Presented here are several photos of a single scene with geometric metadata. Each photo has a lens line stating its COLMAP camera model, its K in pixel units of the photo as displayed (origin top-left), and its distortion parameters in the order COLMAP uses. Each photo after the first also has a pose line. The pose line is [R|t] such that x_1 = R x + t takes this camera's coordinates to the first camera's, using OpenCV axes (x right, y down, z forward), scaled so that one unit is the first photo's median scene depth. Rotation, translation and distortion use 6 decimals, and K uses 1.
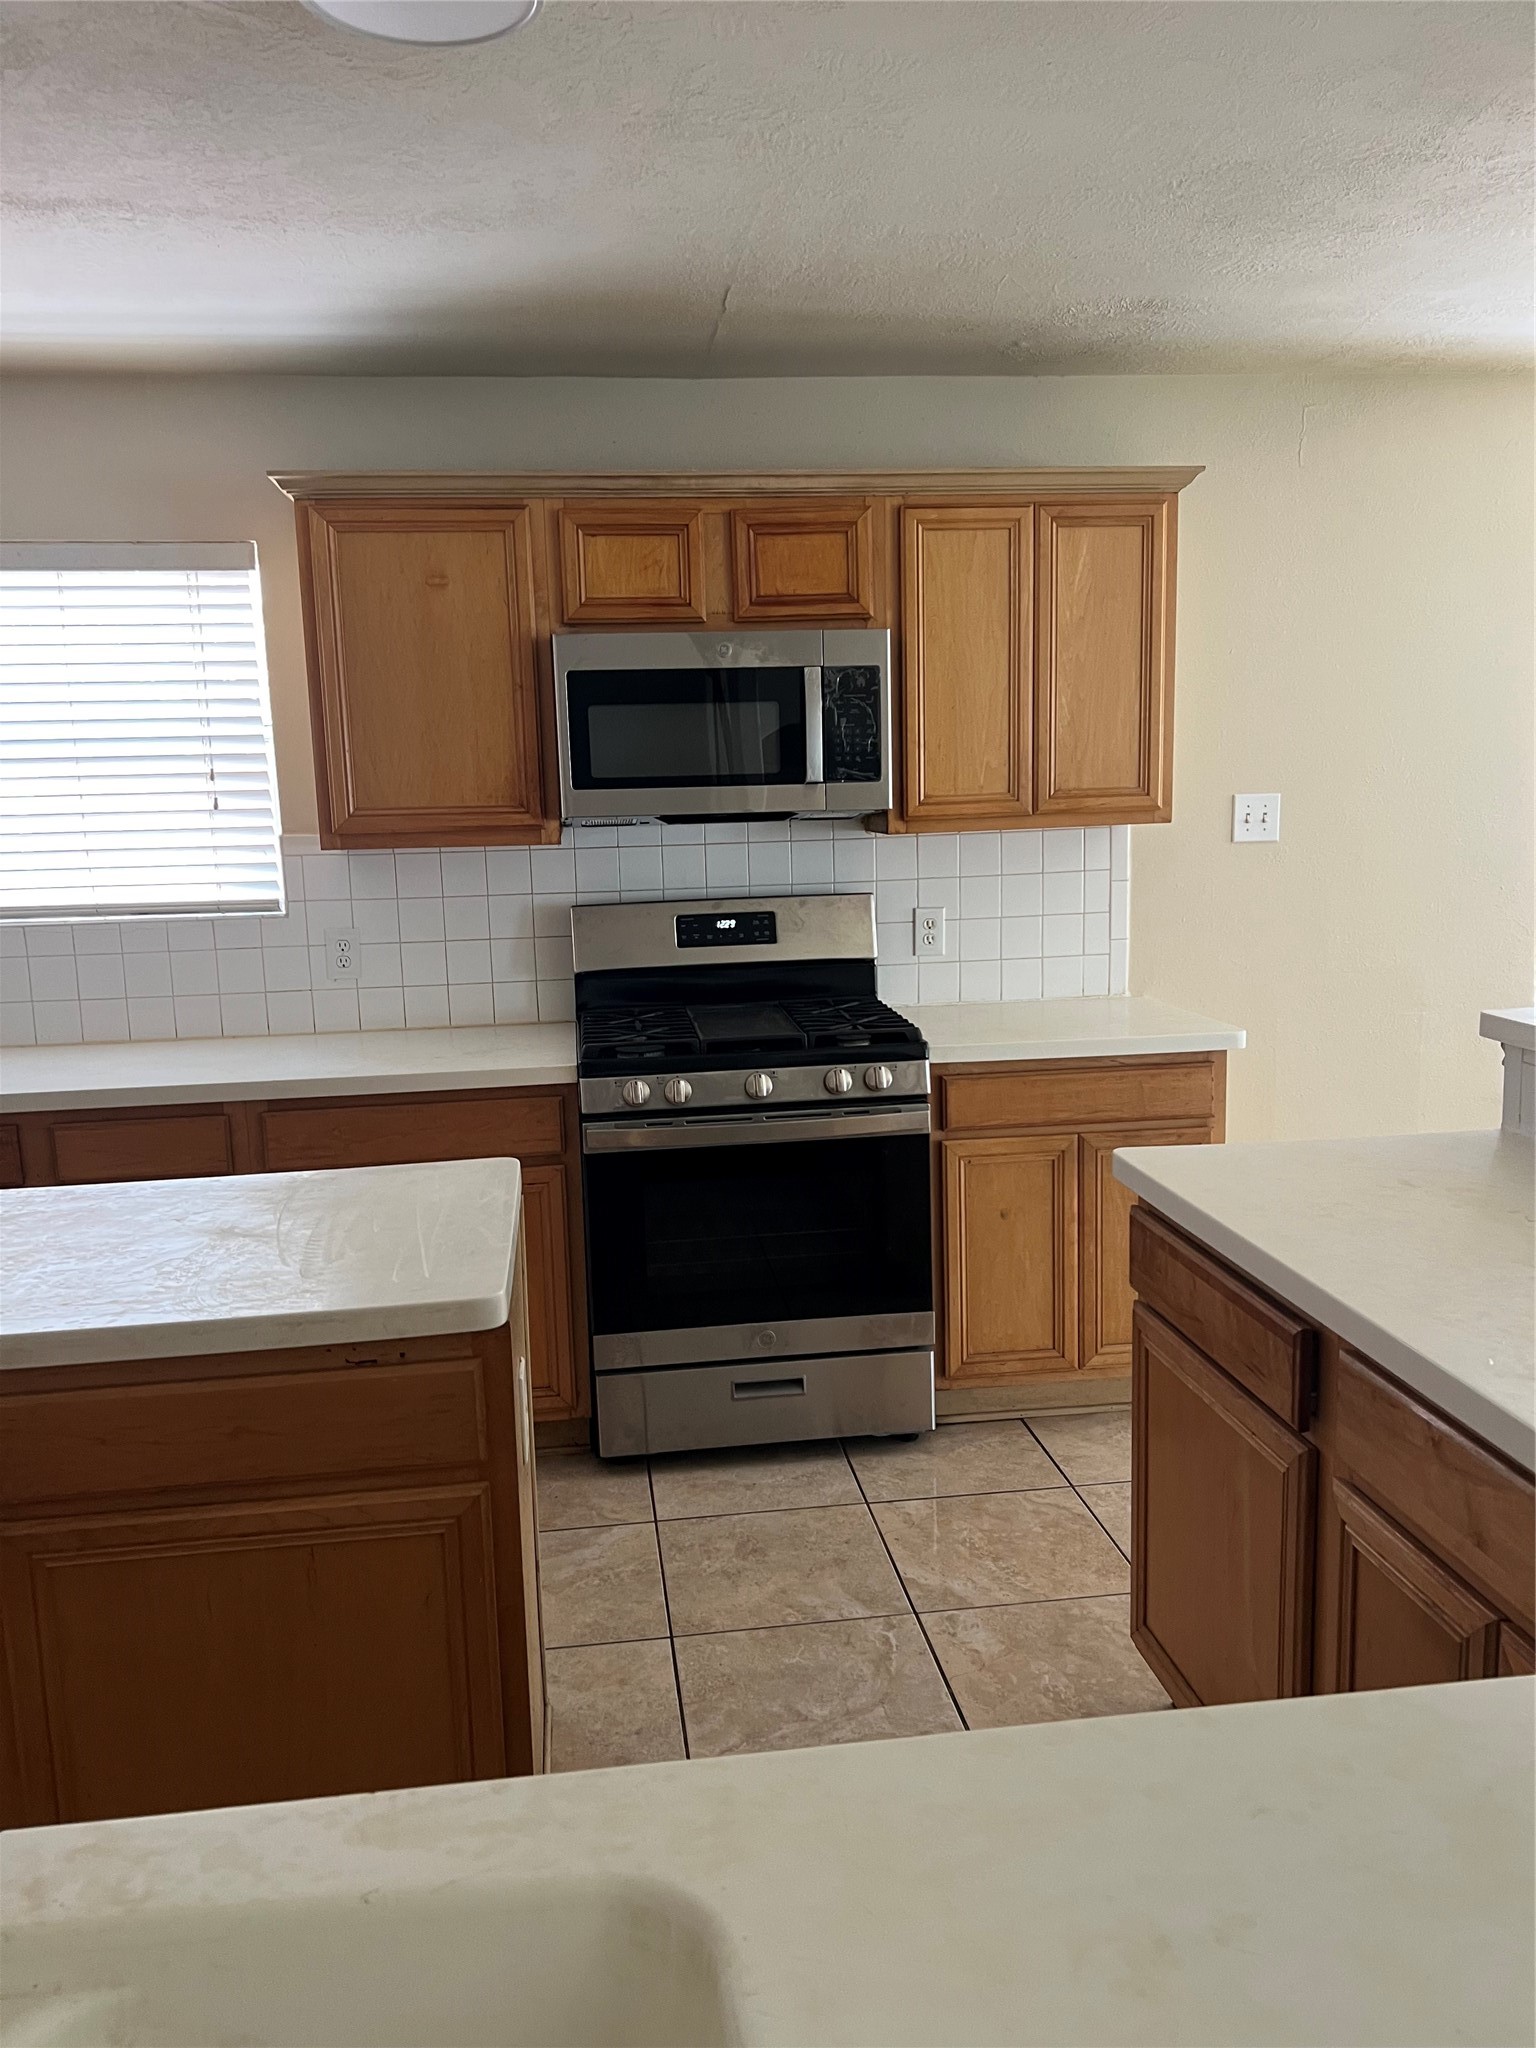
lens RADIAL K [[1548.8, 0, 760.1], [0, 1548.8, 1031.6], [0, 0, 1]] dist [0.055803, -0.012389]
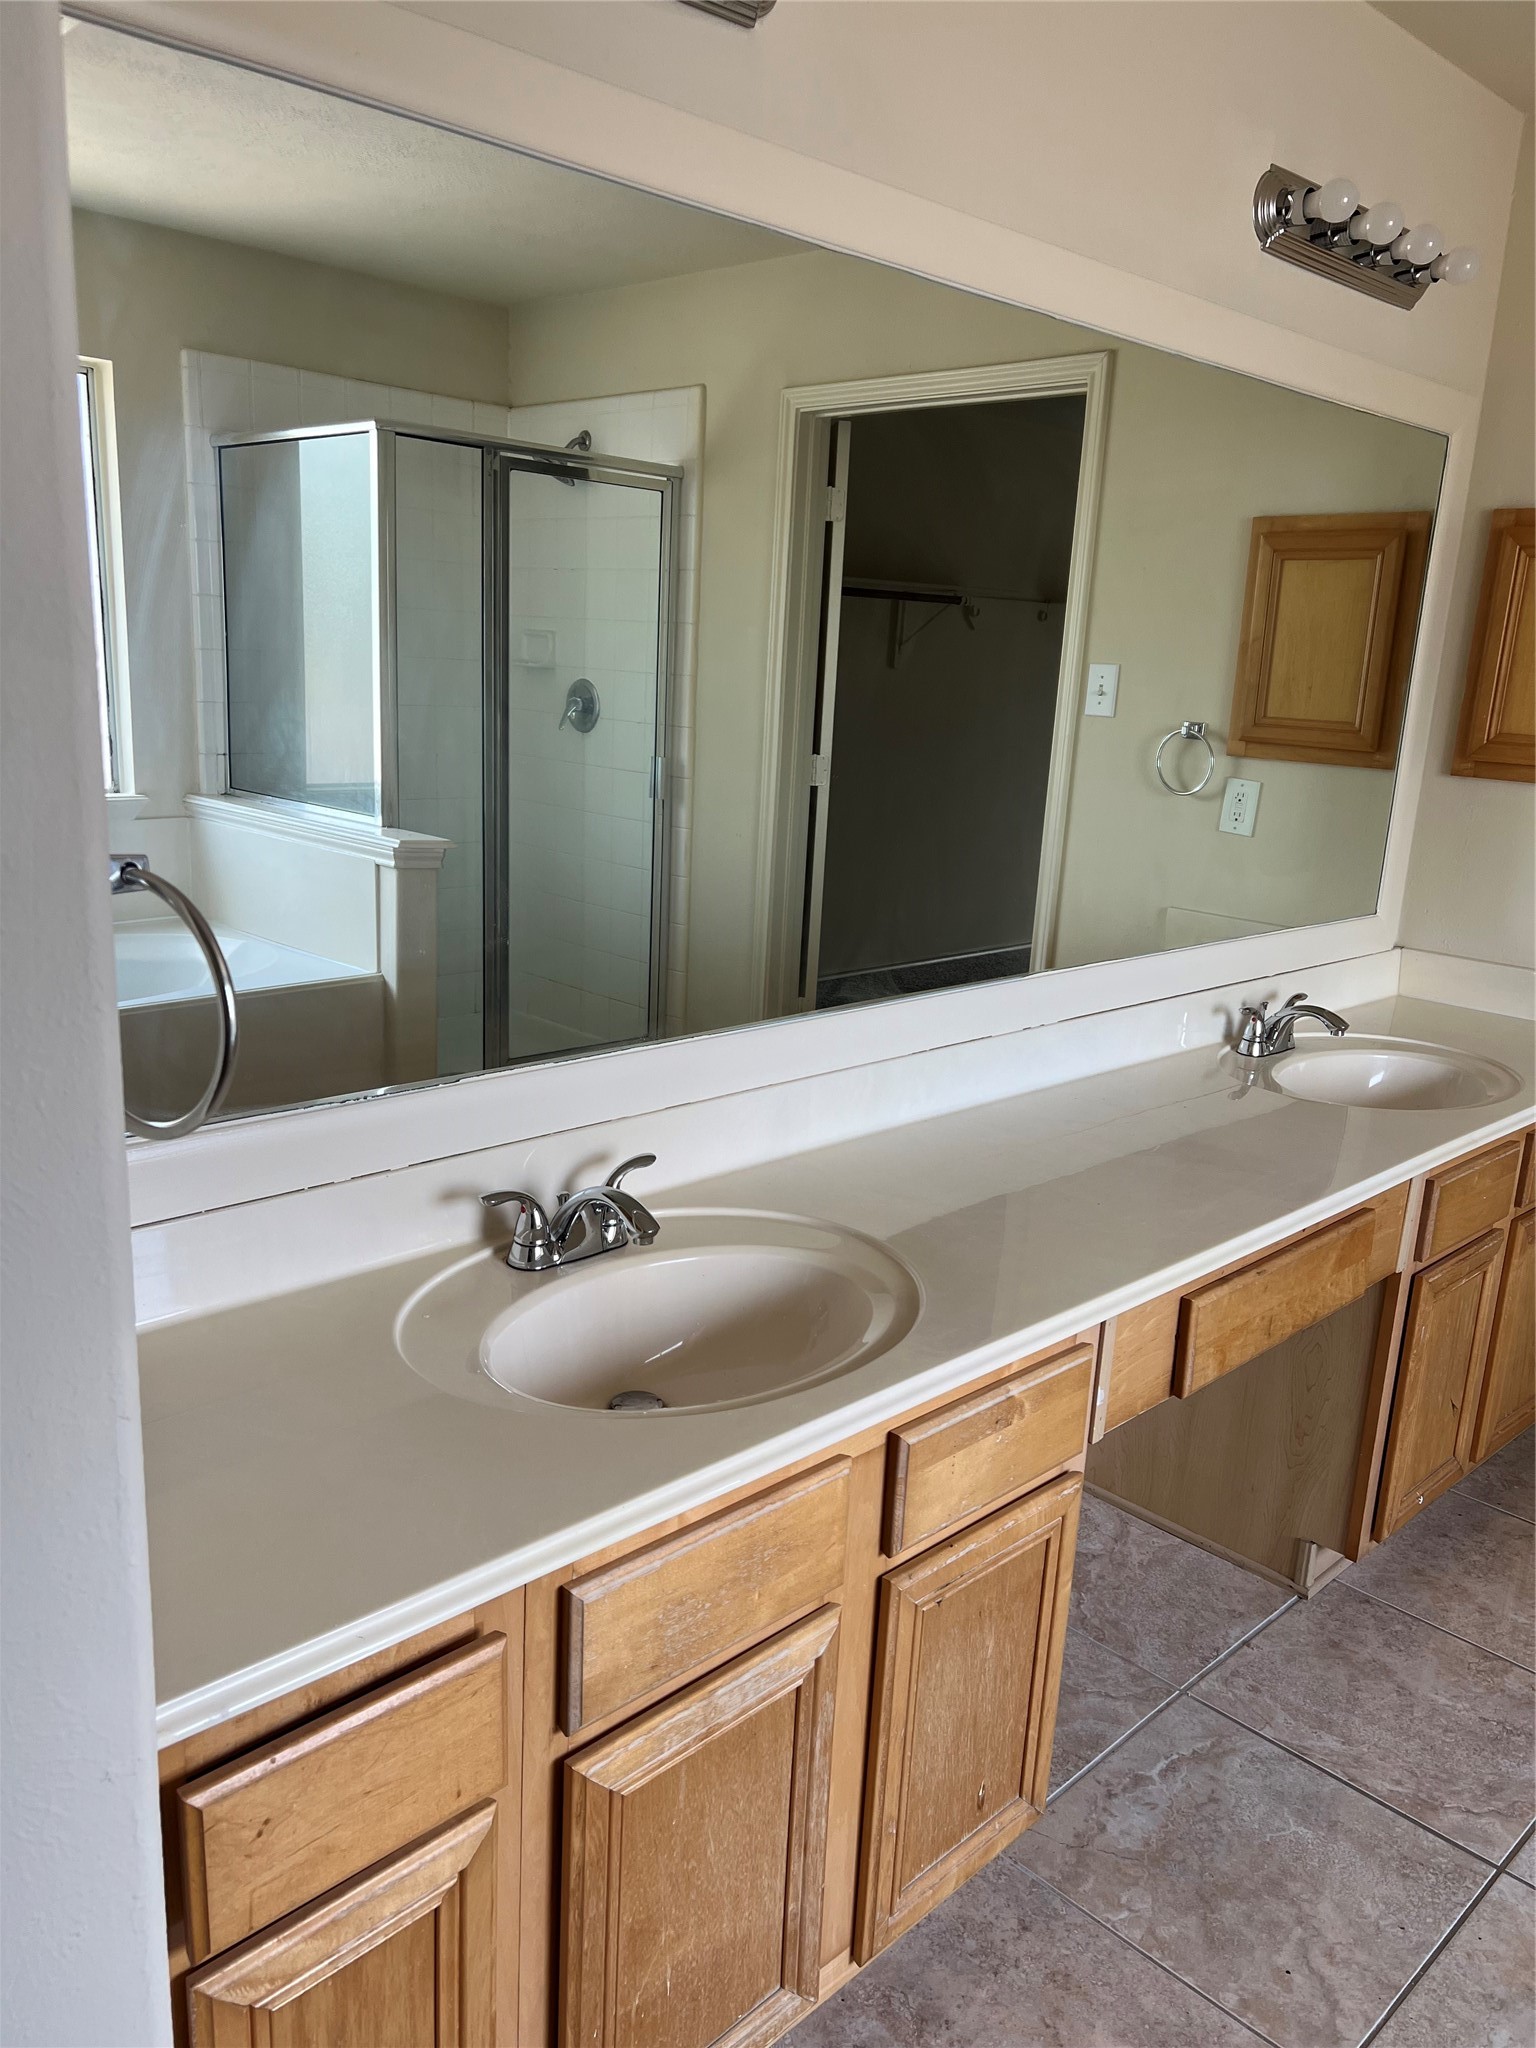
lens RADIAL K [[1548.8, 0, 756.8], [0, 1548.8, 1021.2], [0, 0, 1]] dist [0.055803, -0.012389]
pose [[-0.608077, -0.188571, 0.771157, -0.331948], [0.090624, 0.948542, 0.303406, -0.221863], [-0.788688, 0.254379, -0.559698, 1.527248]]
